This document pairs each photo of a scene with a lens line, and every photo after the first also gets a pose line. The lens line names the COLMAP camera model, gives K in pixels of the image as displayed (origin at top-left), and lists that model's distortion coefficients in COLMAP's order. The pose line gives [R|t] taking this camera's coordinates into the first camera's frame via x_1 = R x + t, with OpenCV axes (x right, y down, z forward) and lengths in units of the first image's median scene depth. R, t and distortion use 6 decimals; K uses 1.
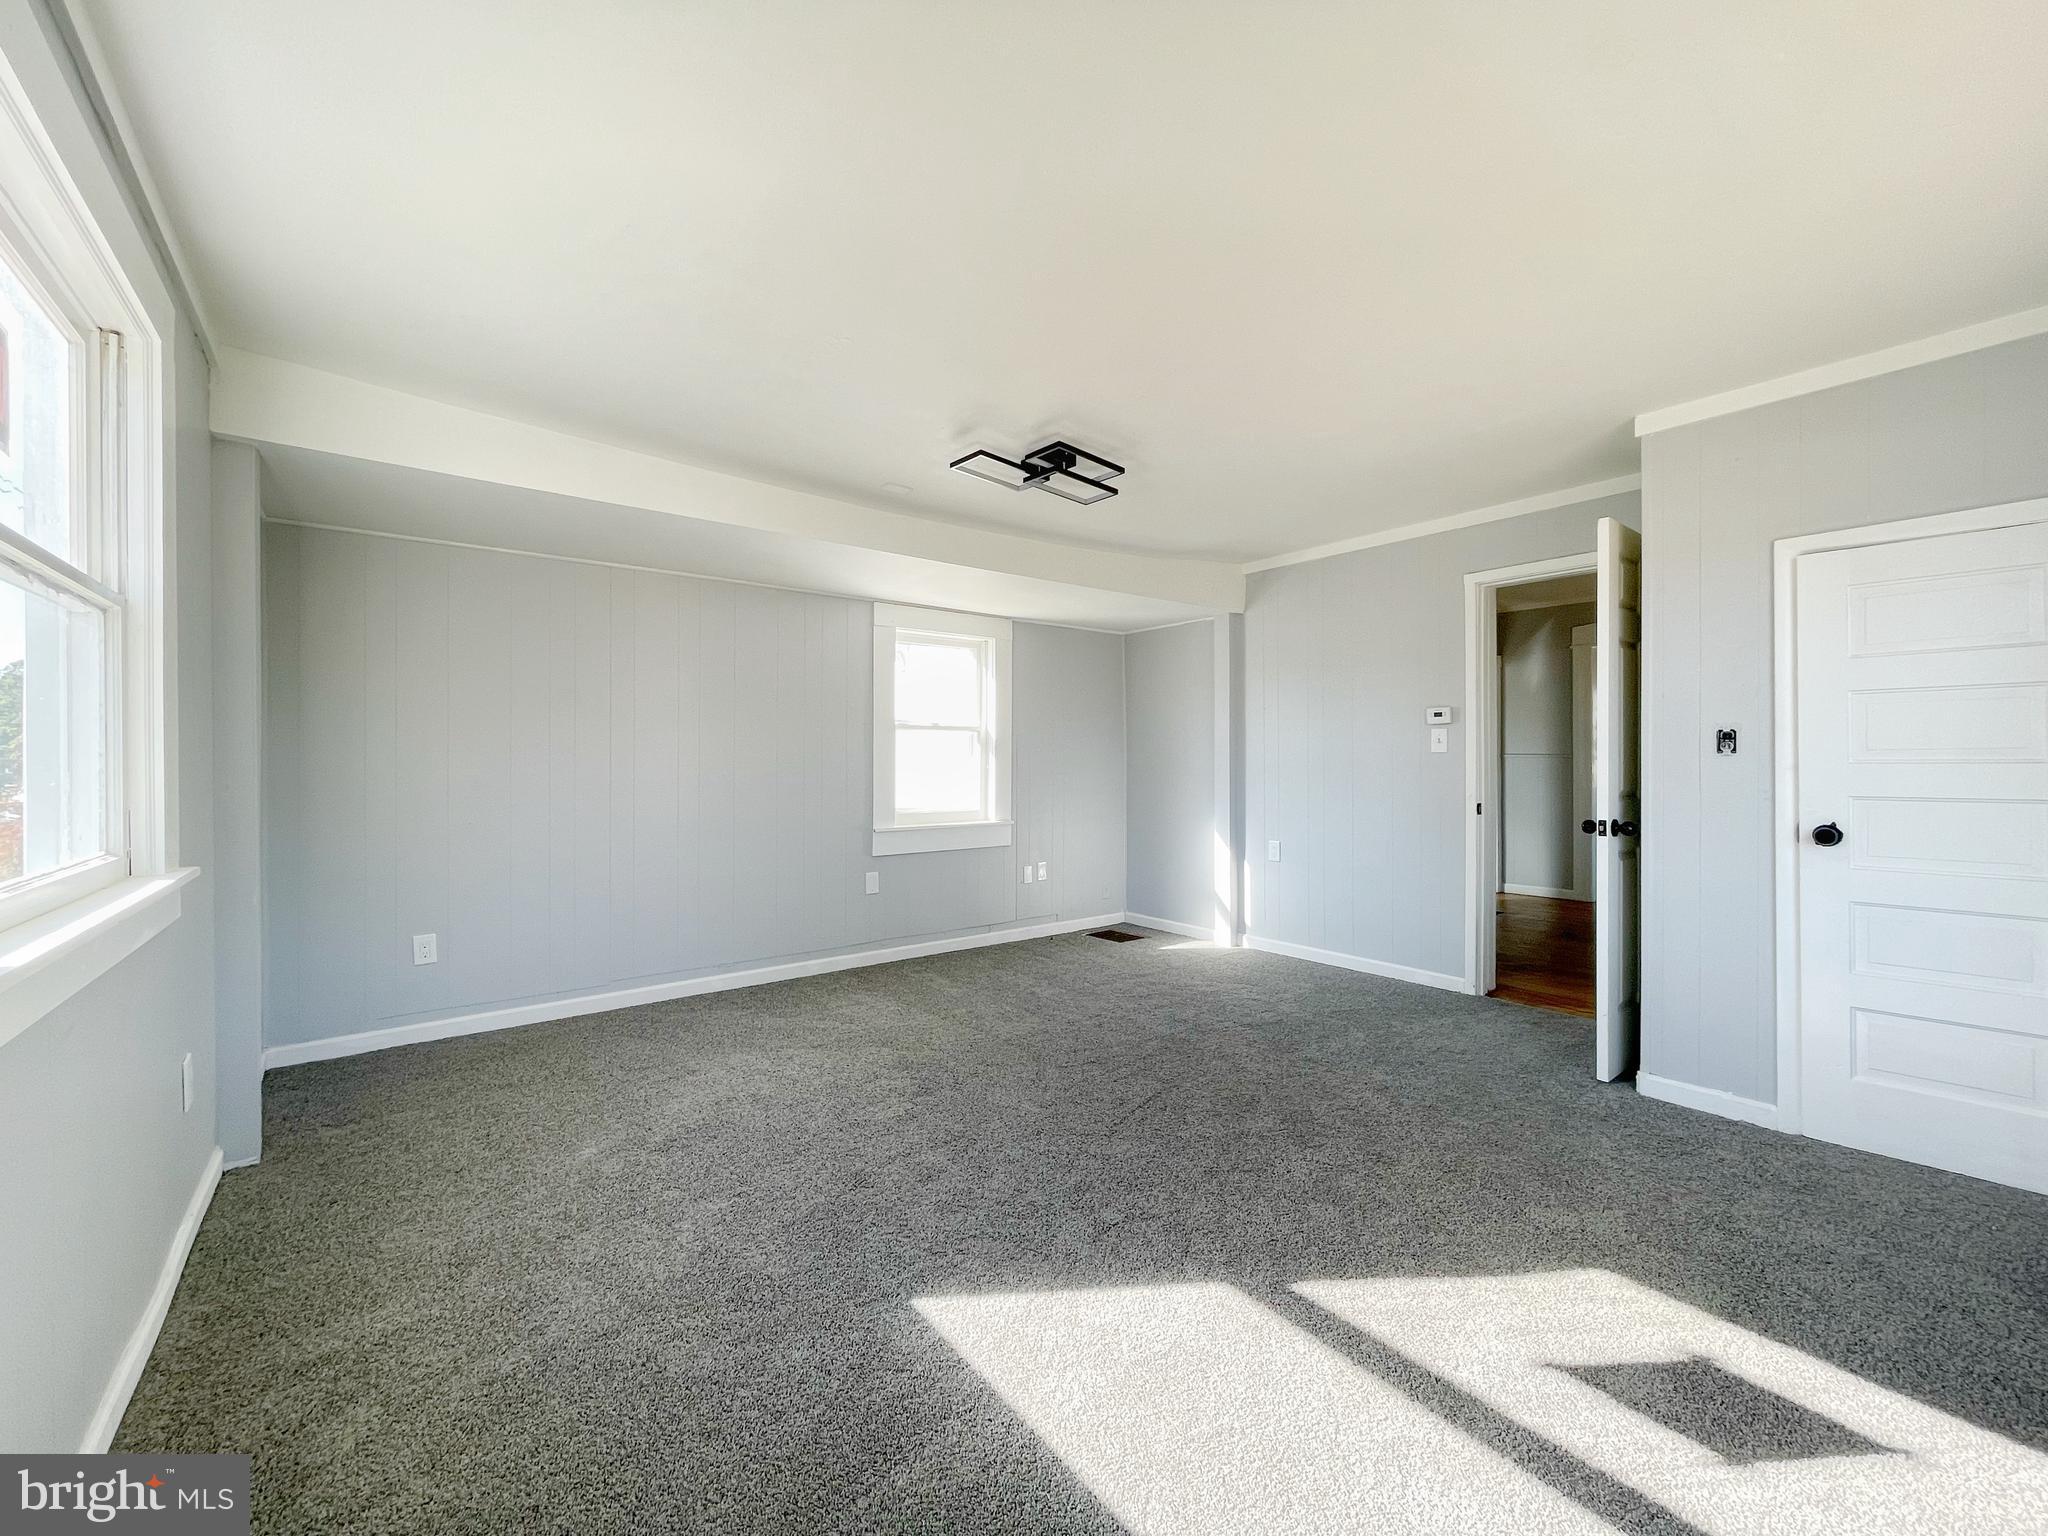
lens RADIAL K [[825.0, 0, 1021.2], [0, 825.0, 763.7], [0, 0, 1]] dist [-0.001046, 0.000124]
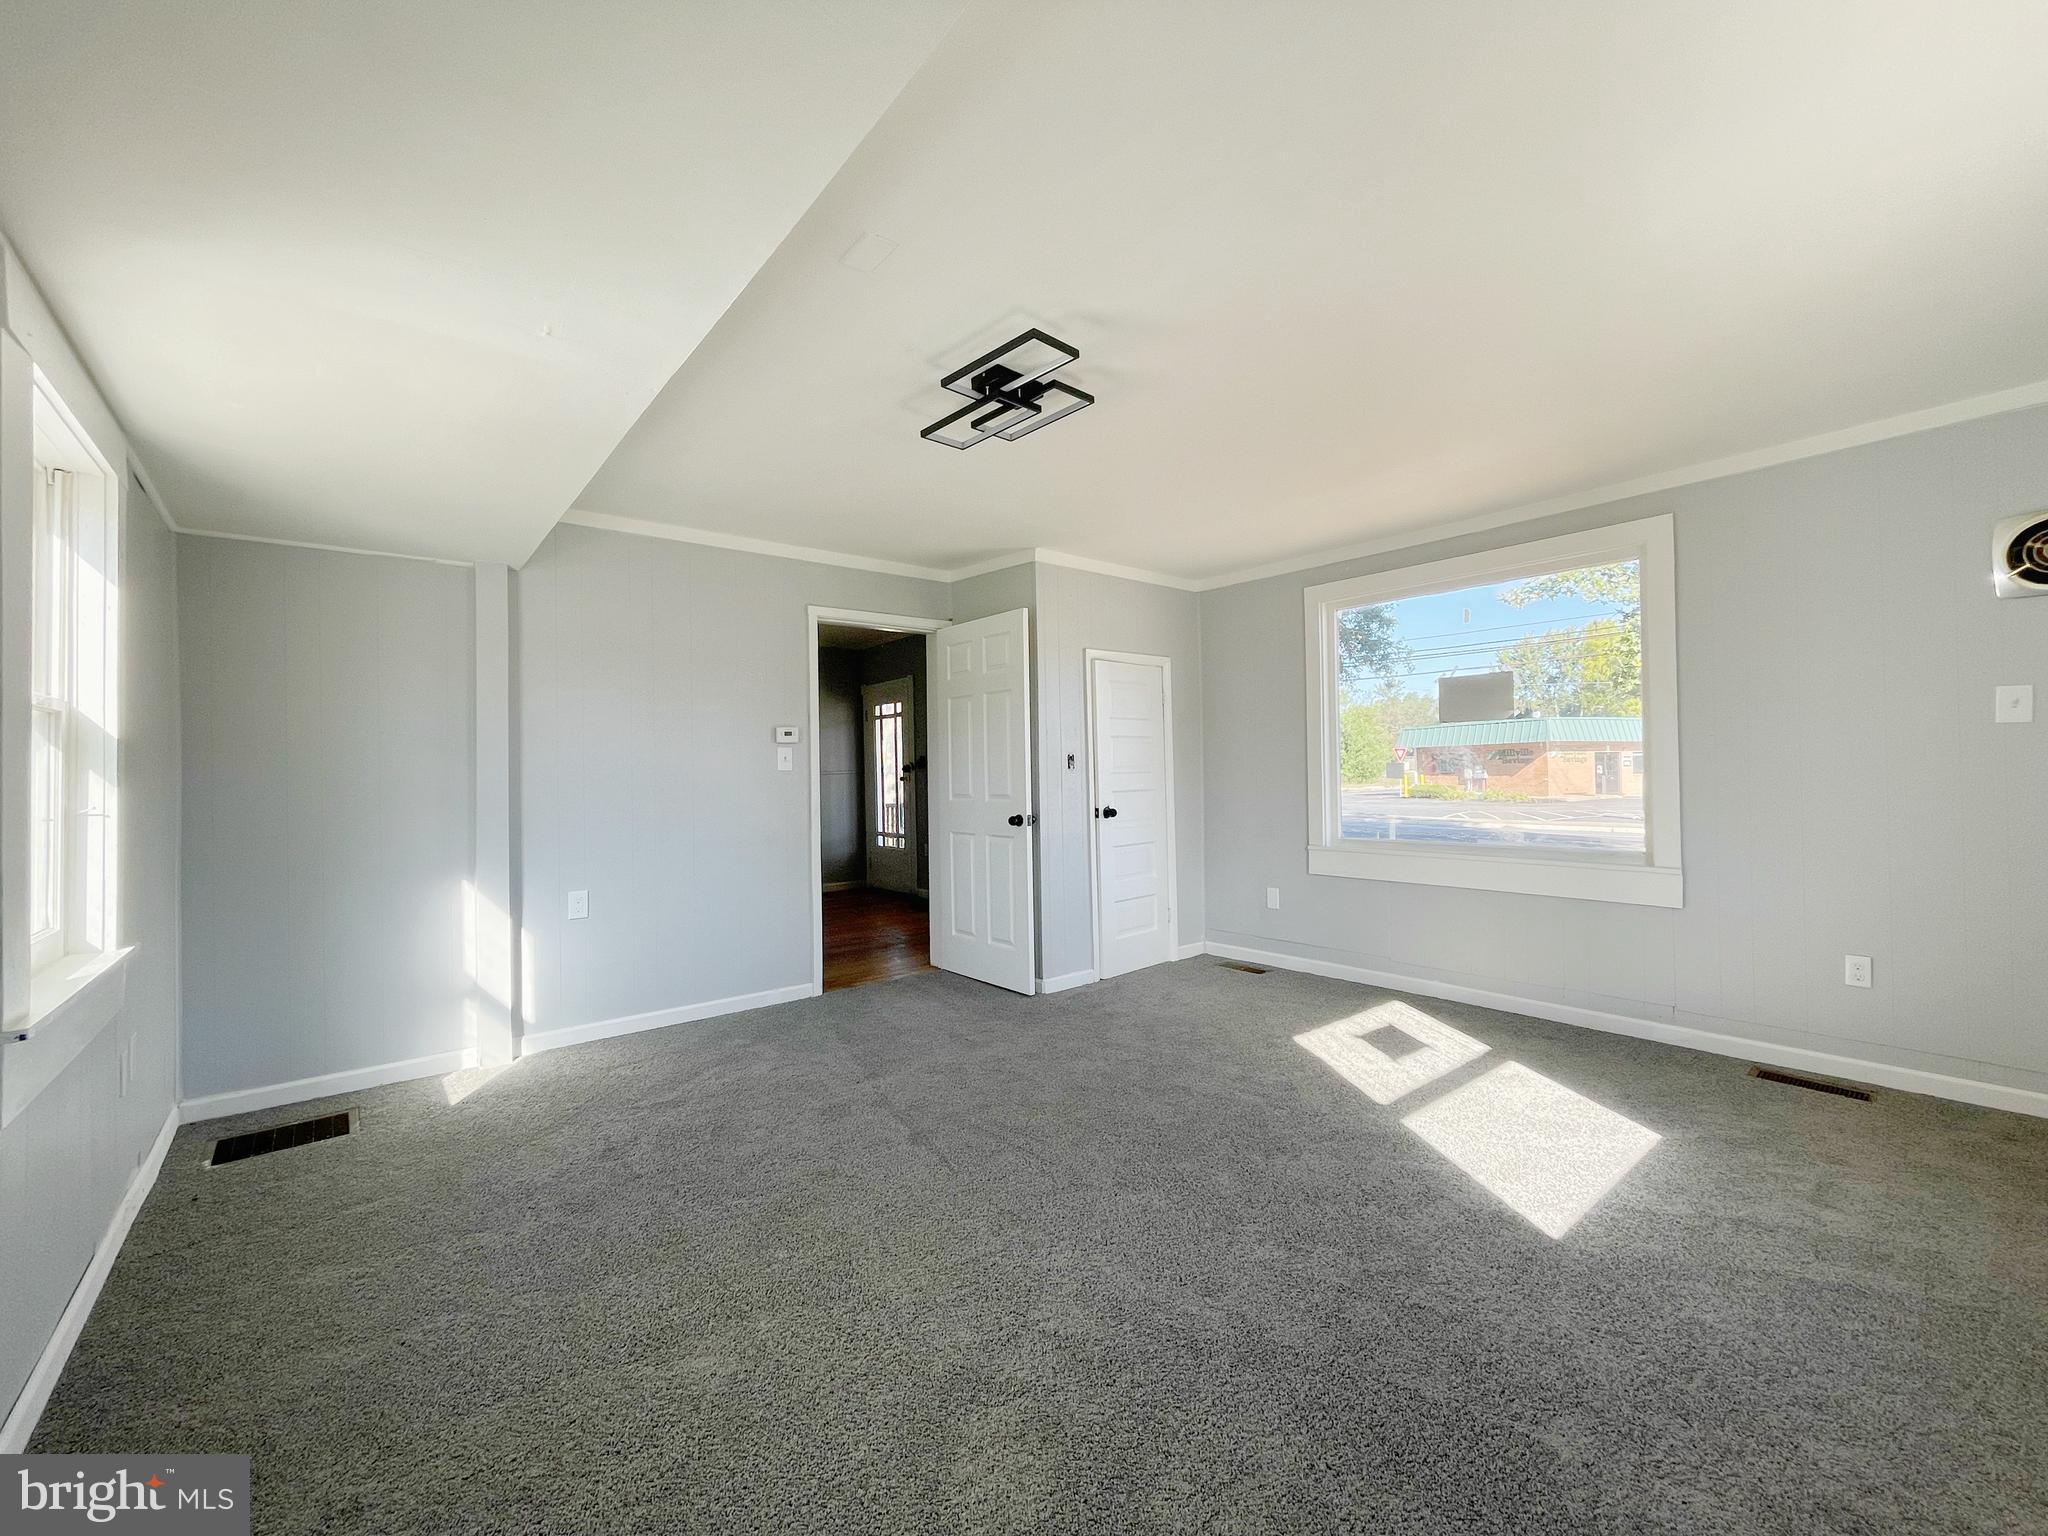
lens RADIAL K [[825.0, 0, 1021.2], [0, 825.0, 763.7], [0, 0, 1]] dist [-0.001046, 0.000124]
pose [[-0.022175, 0.009686, 0.999707, -0.748311], [0.021243, 0.999732, -0.009215, -0.009121], [-0.999528, 0.021032, -0.022375, 1.040930]]
